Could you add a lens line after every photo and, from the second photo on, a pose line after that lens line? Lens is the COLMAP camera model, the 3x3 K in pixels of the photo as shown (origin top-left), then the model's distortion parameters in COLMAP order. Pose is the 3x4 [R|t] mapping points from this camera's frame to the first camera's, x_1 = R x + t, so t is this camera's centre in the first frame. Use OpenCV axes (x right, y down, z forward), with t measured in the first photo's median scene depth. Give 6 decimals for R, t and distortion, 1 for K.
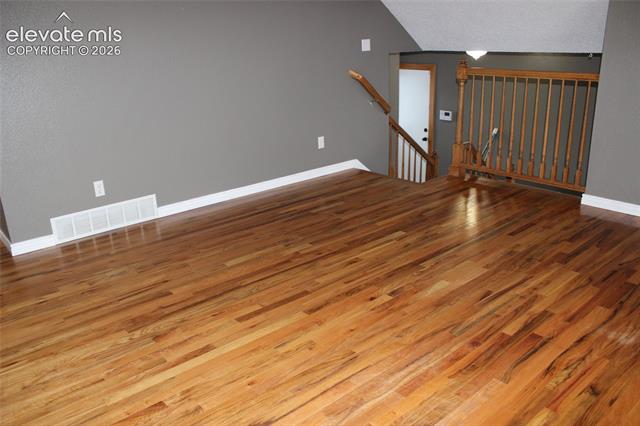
lens RADIAL K [[531.7, 0, 317.8], [0, 531.7, 215.1], [0, 0, 1]] dist [-0.161526, 0.143250]
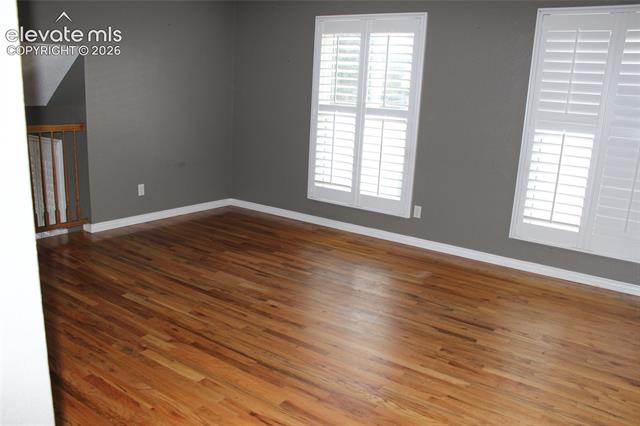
lens RADIAL K [[531.7, 0, 317.8], [0, 531.7, 215.1], [0, 0, 1]] dist [-0.161526, 0.143250]
pose [[-0.225450, -0.210291, 0.951289, -0.928917], [0.279440, 0.921443, 0.269919, -0.304584], [-0.933320, 0.326681, -0.148976, 0.887708]]
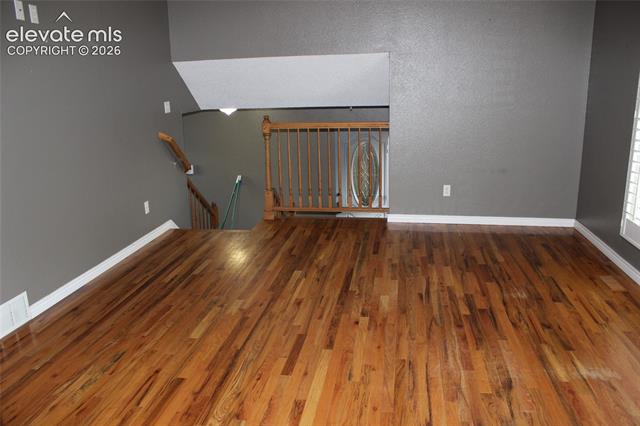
lens RADIAL K [[531.7, 0, 317.8], [0, 531.7, 215.1], [0, 0, 1]] dist [-0.161526, 0.143250]
pose [[0.770179, -0.145985, 0.620897, -0.564645], [0.206899, 0.977998, -0.026697, -0.052025], [-0.603339, 0.149024, 0.783437, 0.094003]]
